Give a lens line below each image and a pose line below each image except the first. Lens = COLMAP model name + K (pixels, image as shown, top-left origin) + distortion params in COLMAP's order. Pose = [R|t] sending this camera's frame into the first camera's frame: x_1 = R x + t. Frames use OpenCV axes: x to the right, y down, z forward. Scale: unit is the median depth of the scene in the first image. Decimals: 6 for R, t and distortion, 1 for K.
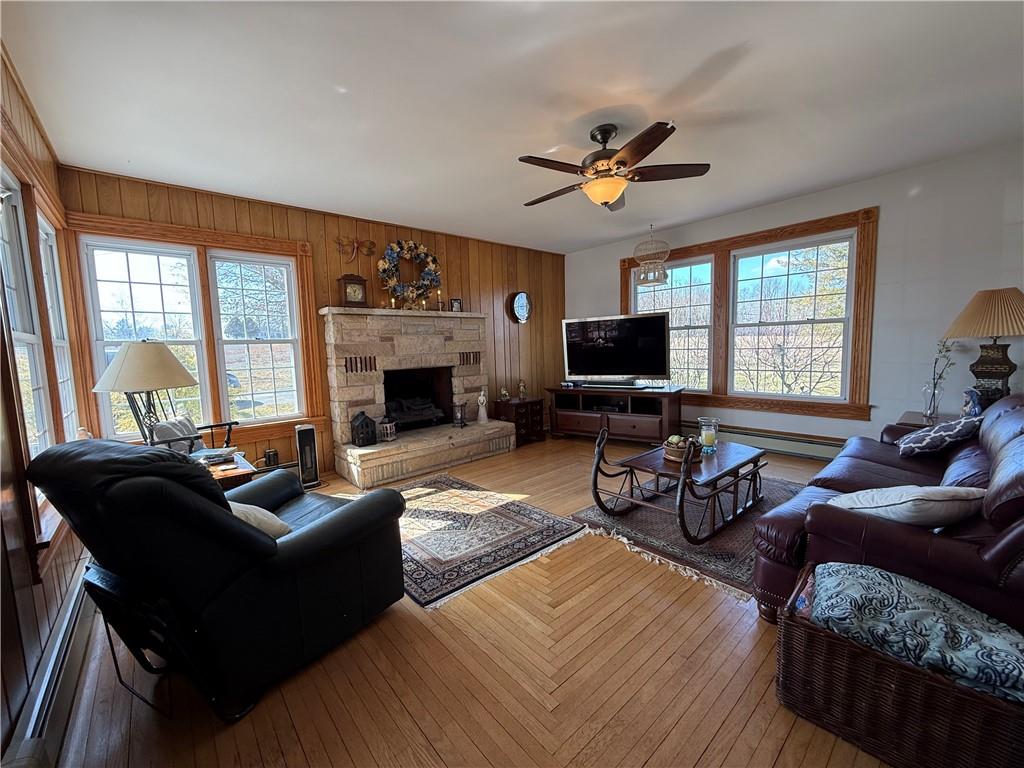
lens RADIAL K [[405.8, 0, 508.6], [0, 405.8, 384.0], [0, 0, 1]] dist [-0.000163, 0.000117]
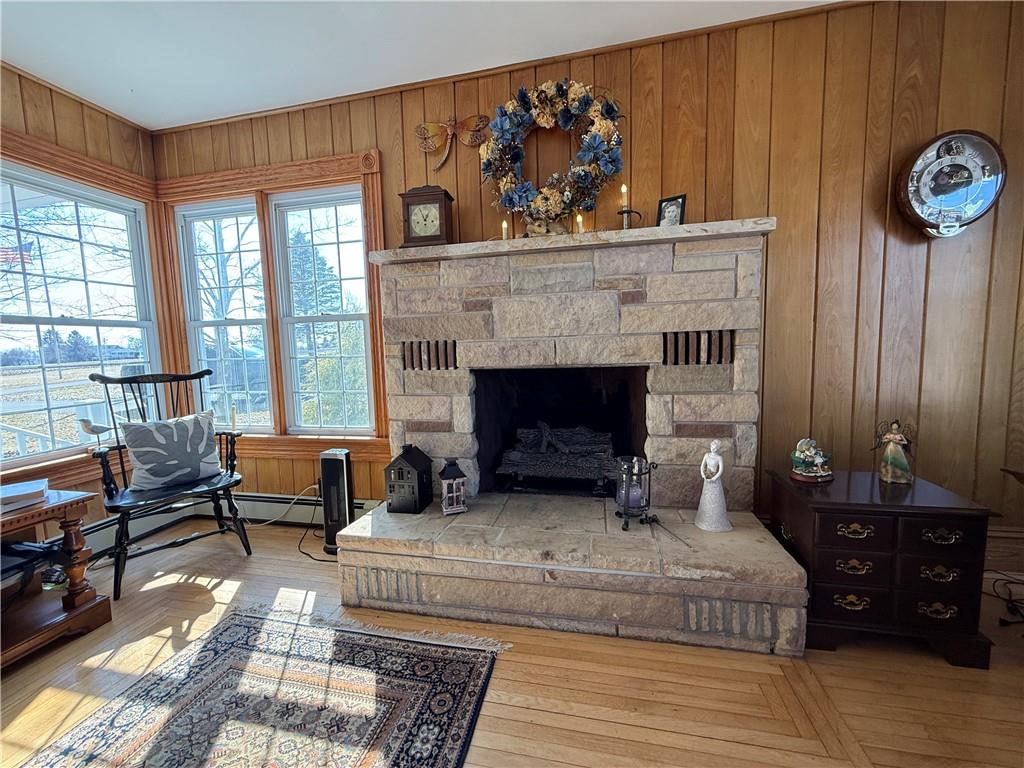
lens RADIAL K [[405.8, 0, 513.3], [0, 405.8, 385.1], [0, 0, 1]] dist [-0.000163, 0.000117]
pose [[0.598484, 0.088377, -0.796245, 0.116859], [-0.063529, 0.996002, 0.062798, -0.044764], [0.798612, 0.013001, 0.601706, 0.689622]]
